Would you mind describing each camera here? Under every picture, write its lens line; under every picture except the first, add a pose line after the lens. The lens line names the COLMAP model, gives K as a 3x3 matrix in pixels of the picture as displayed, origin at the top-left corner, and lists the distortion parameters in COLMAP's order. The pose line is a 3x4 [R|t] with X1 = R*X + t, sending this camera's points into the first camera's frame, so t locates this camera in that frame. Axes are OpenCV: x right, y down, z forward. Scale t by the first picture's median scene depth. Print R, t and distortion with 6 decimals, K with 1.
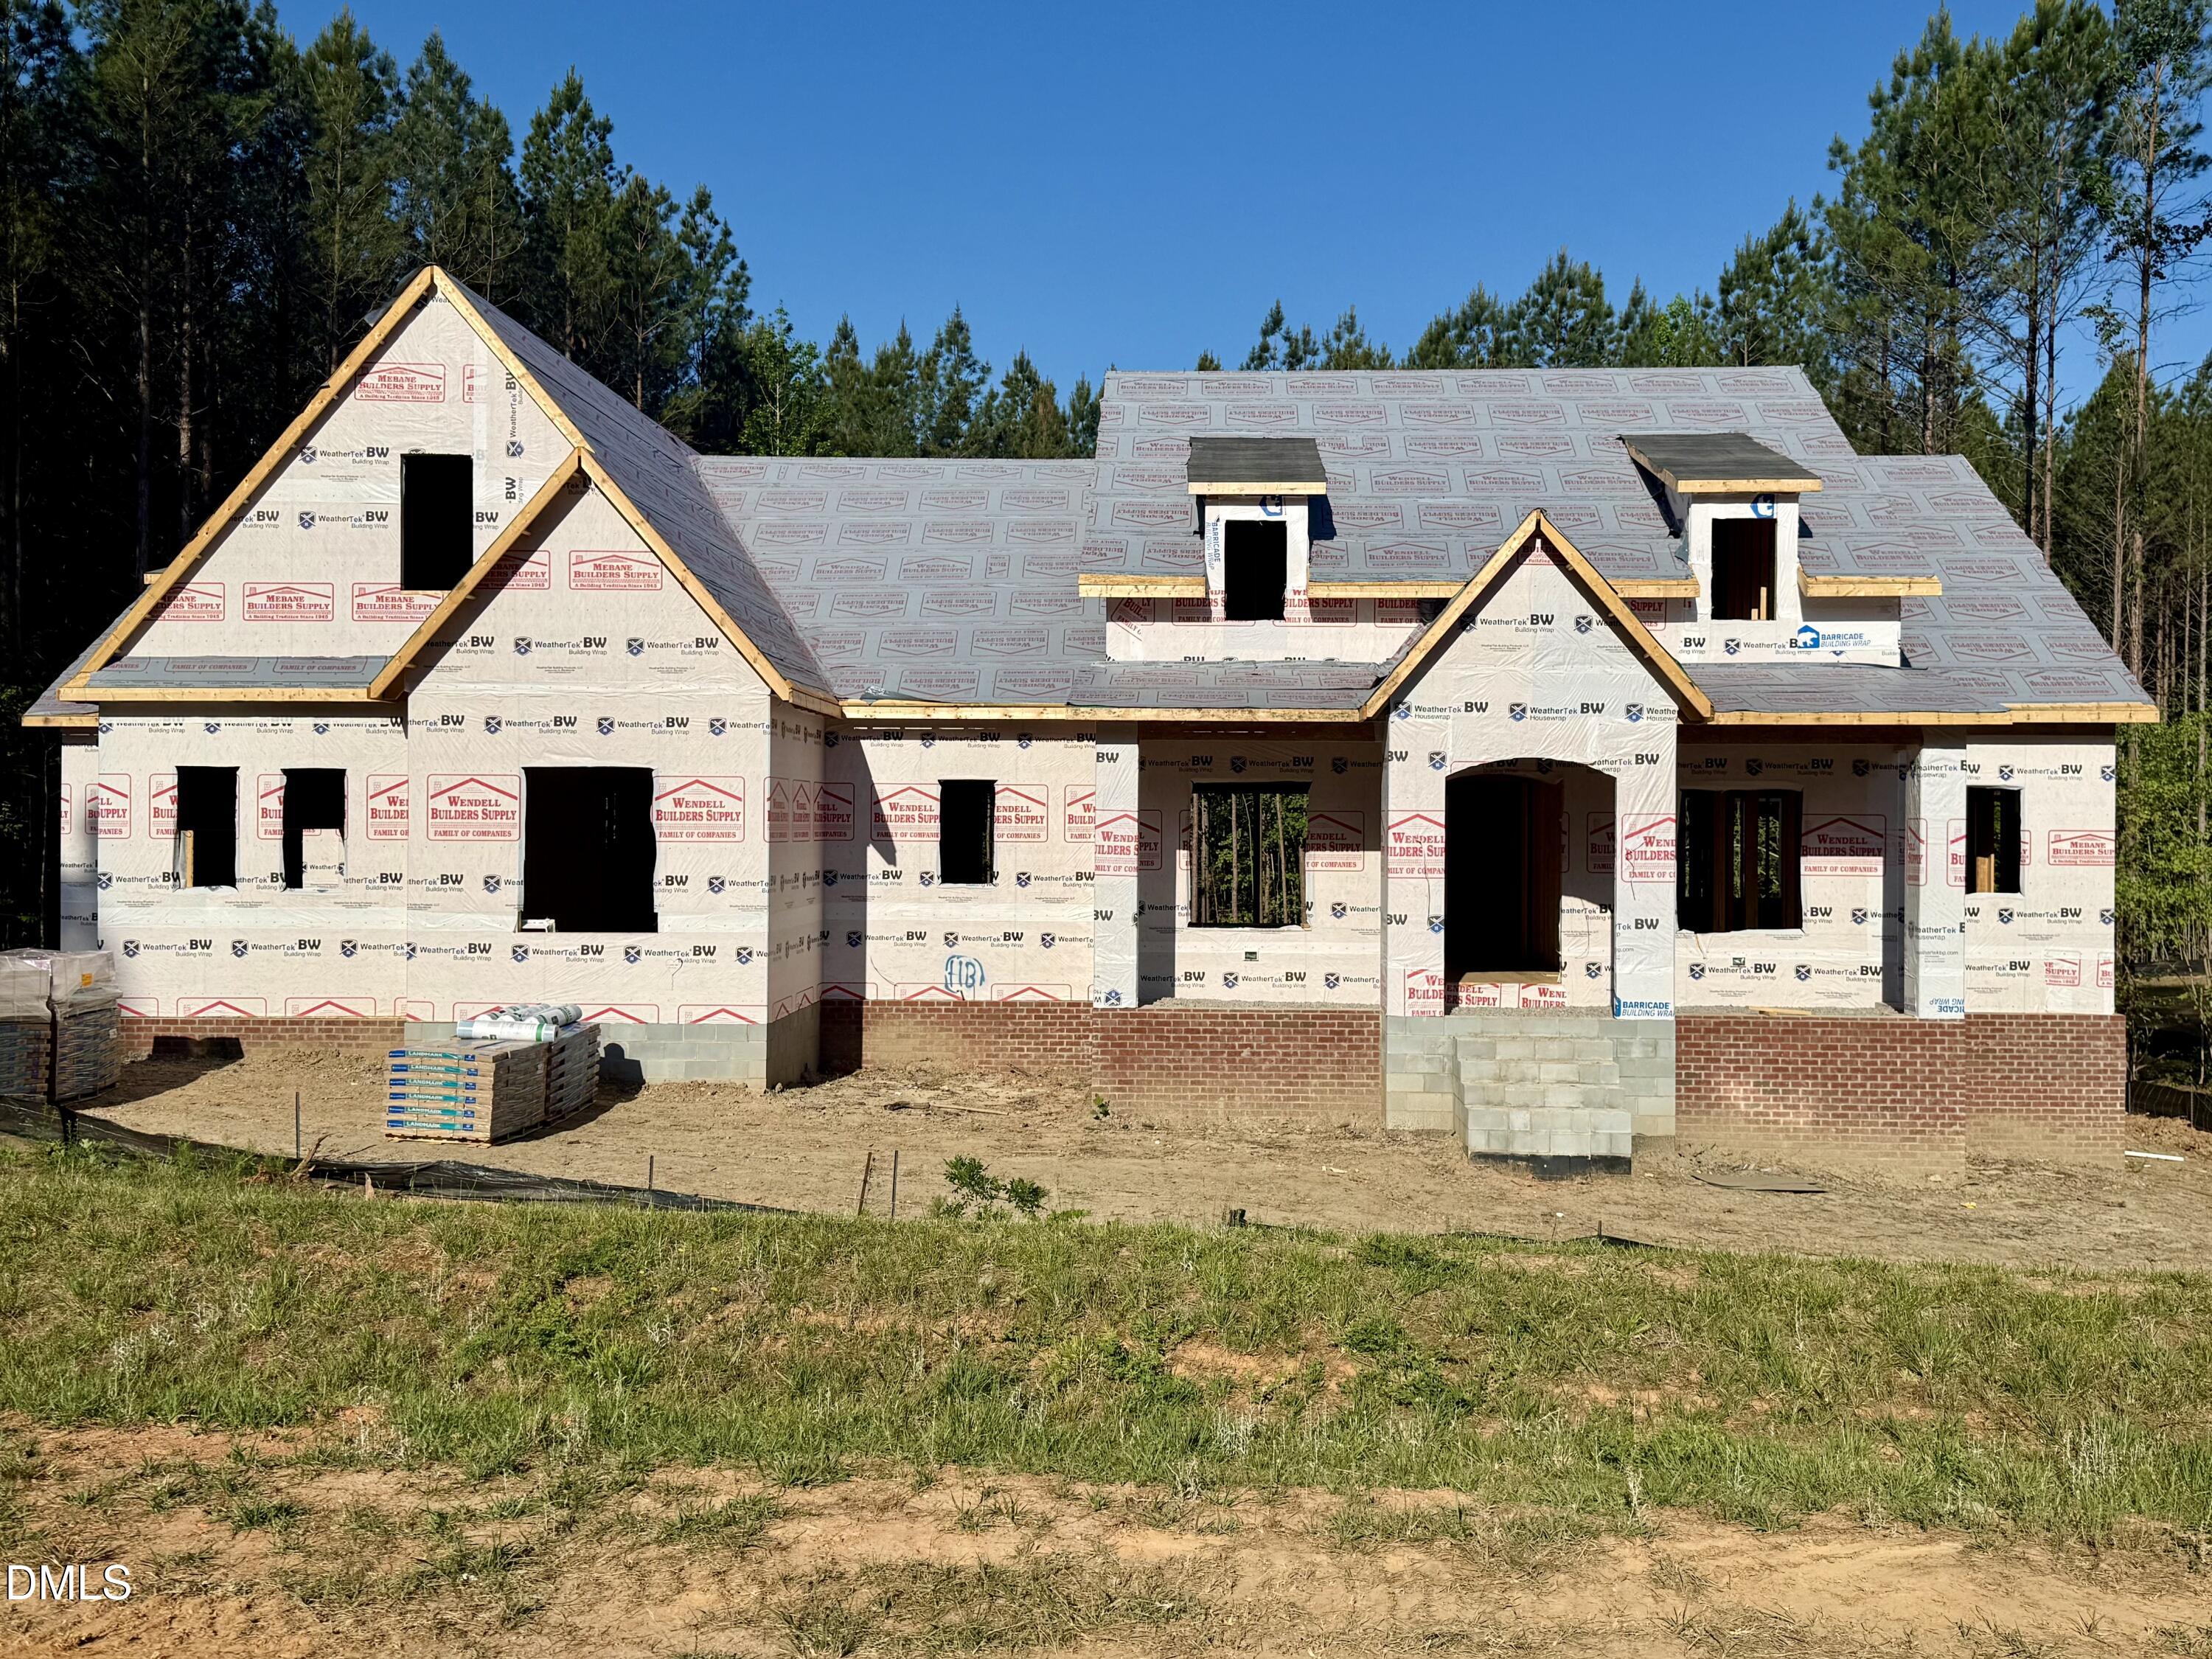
lens RADIAL K [[1937.0, 0, 1106.0], [0, 1937.0, 829.5], [0, 0, 1]] dist [0.169199, -0.446383]
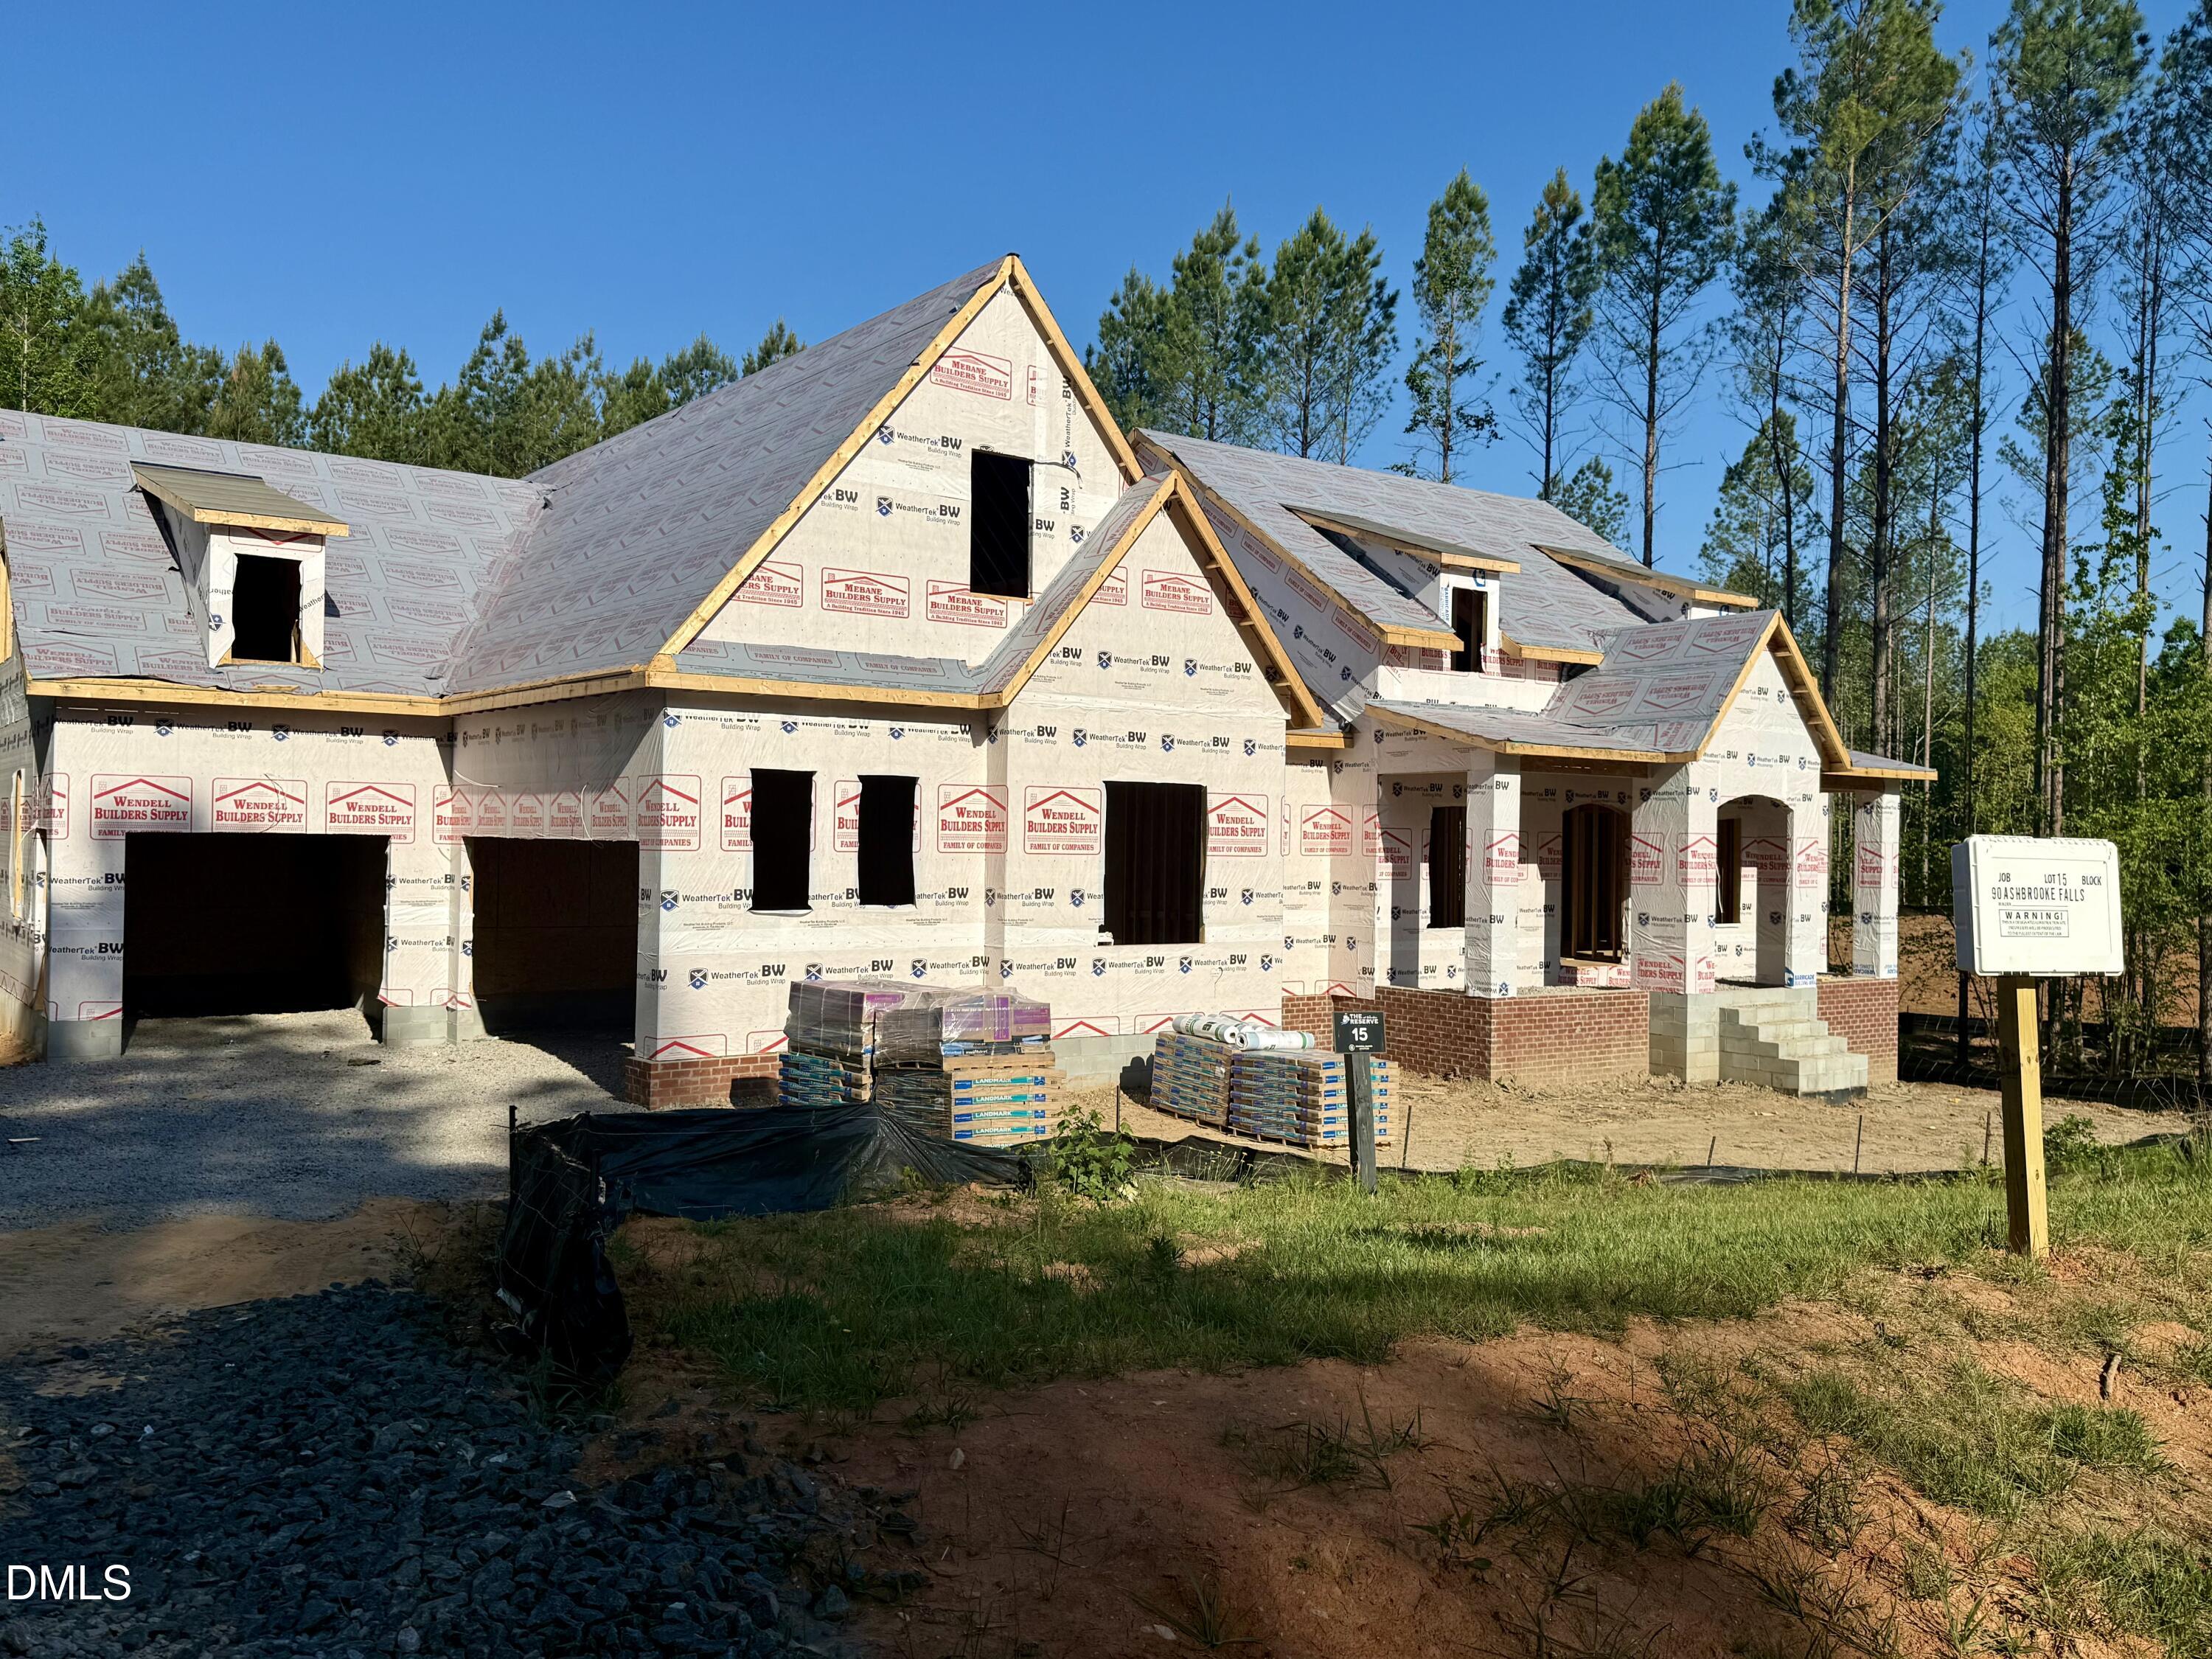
lens RADIAL K [[1818.3, 0, 1106.0], [0, 1818.3, 829.5], [0, 0, 1]] dist [0.122271, -0.002667]
pose [[0.790930, 0.010334, 0.611820, -0.847395], [-0.010117, 0.999942, -0.003811, -0.003447], [-0.611823, -0.003176, 0.790988, 0.258313]]
